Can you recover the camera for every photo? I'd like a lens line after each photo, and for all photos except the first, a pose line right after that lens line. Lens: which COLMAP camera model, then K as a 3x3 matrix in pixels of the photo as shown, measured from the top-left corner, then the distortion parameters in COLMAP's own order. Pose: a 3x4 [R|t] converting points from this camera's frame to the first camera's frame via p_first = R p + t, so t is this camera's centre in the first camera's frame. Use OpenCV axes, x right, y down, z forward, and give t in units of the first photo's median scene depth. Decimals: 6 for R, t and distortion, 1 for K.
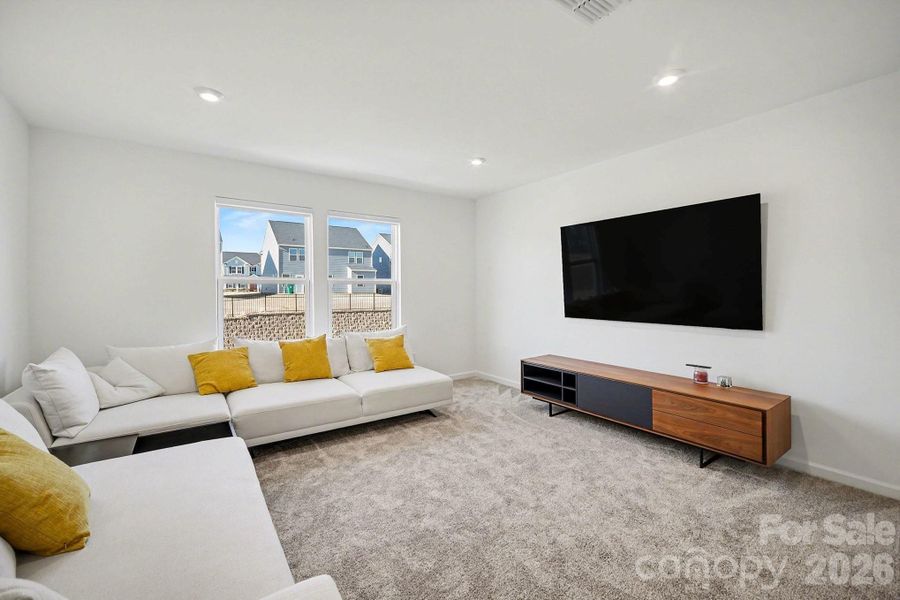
lens RADIAL K [[390.1, 0, 451.1], [0, 390.1, 294.5], [0, 0, 1]] dist [0.019659, -0.000259]
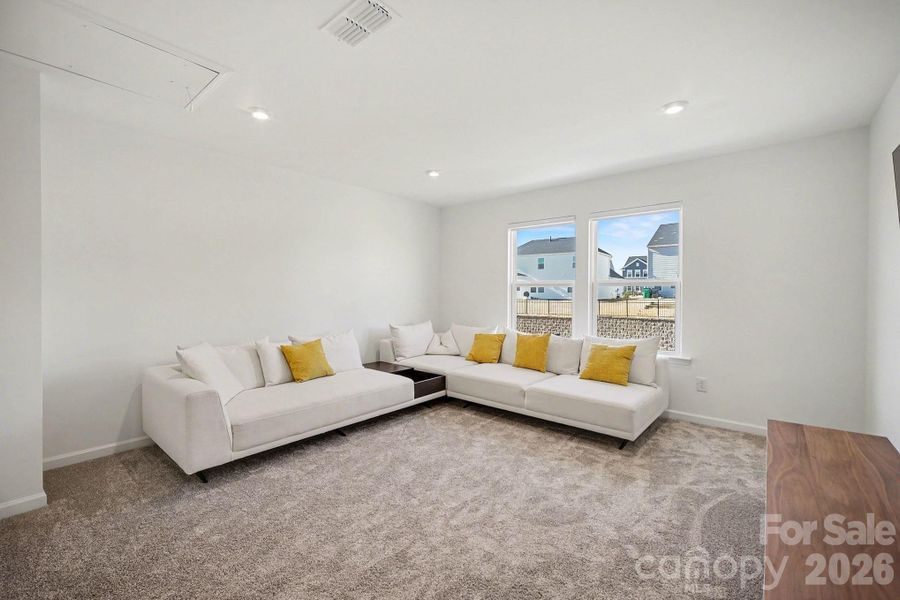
lens RADIAL K [[390.1, 0, 451.1], [0, 390.1, 294.5], [0, 0, 1]] dist [0.019659, -0.000259]
pose [[0.244444, 0.009985, -0.969612, 0.724692], [-0.021660, 0.999754, 0.004835, -0.004489], [0.969422, 0.019820, 0.244600, 0.498523]]
